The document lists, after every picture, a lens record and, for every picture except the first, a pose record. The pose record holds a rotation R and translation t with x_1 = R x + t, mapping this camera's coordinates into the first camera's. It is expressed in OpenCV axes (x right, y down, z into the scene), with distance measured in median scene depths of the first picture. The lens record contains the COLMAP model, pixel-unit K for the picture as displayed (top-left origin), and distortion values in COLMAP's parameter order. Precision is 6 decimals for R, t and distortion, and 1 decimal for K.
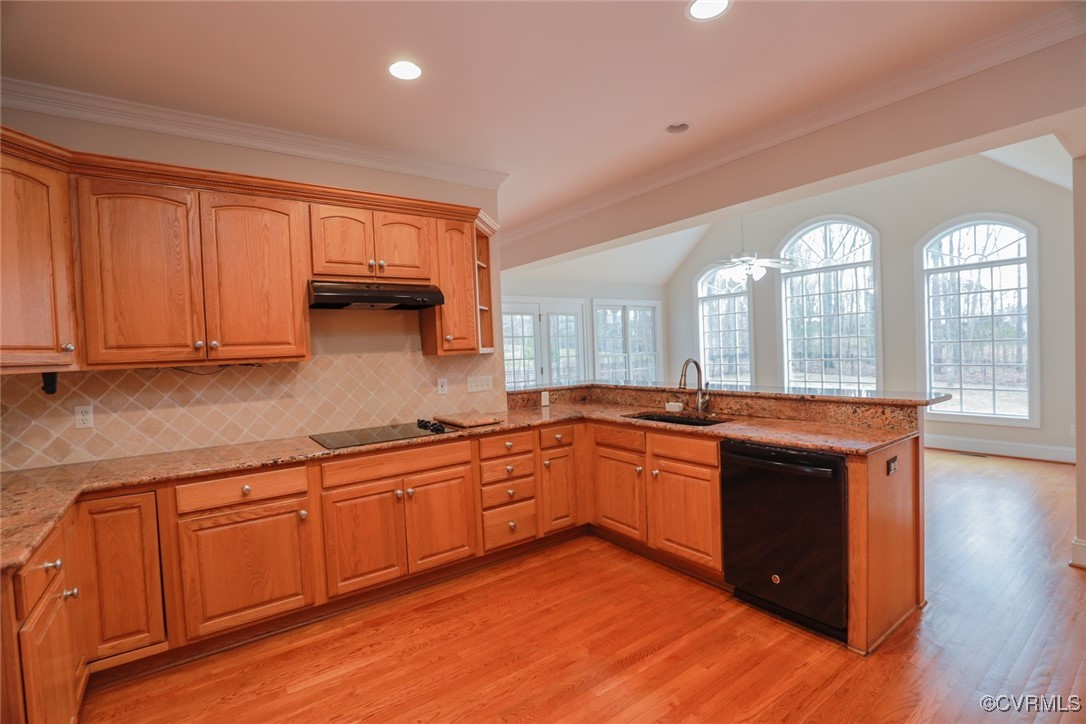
lens RADIAL K [[499.0, 0, 544.2], [0, 499.0, 364.9], [0, 0, 1]] dist [-0.032801, 0.000408]
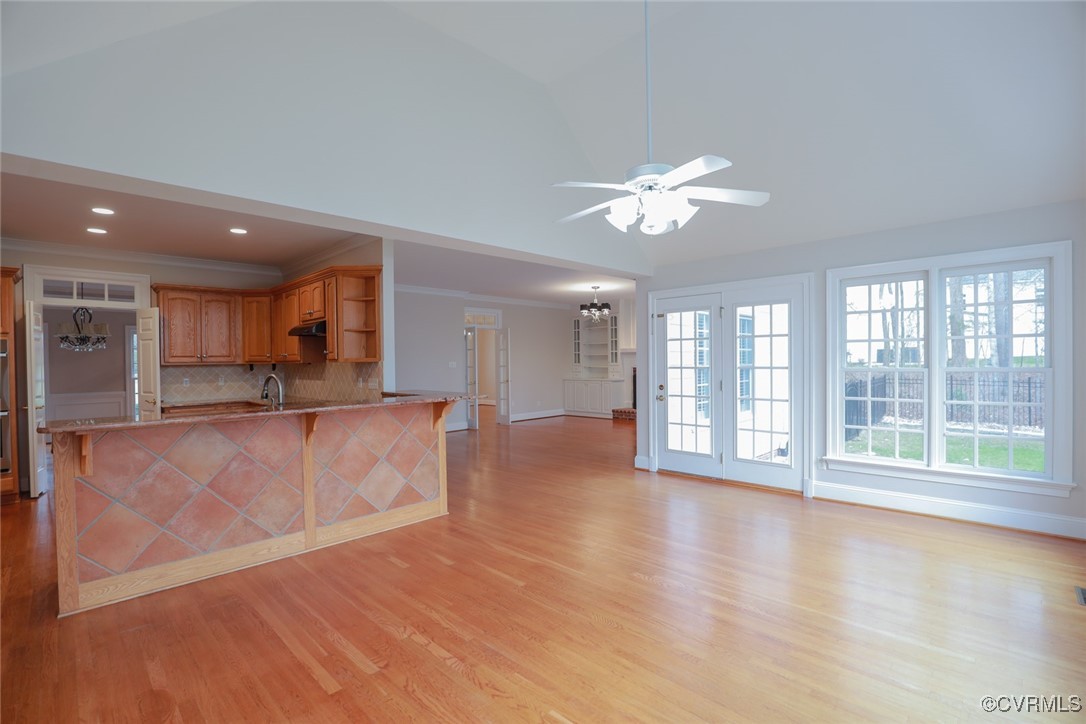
lens RADIAL K [[499.0, 0, 544.2], [0, 499.0, 364.9], [0, 0, 1]] dist [-0.032801, 0.000408]
pose [[0.156878, 0.047469, -0.986477, 1.653362], [-0.022158, 0.998762, 0.044536, -0.109136], [0.987369, 0.014871, 0.157736, 1.581630]]
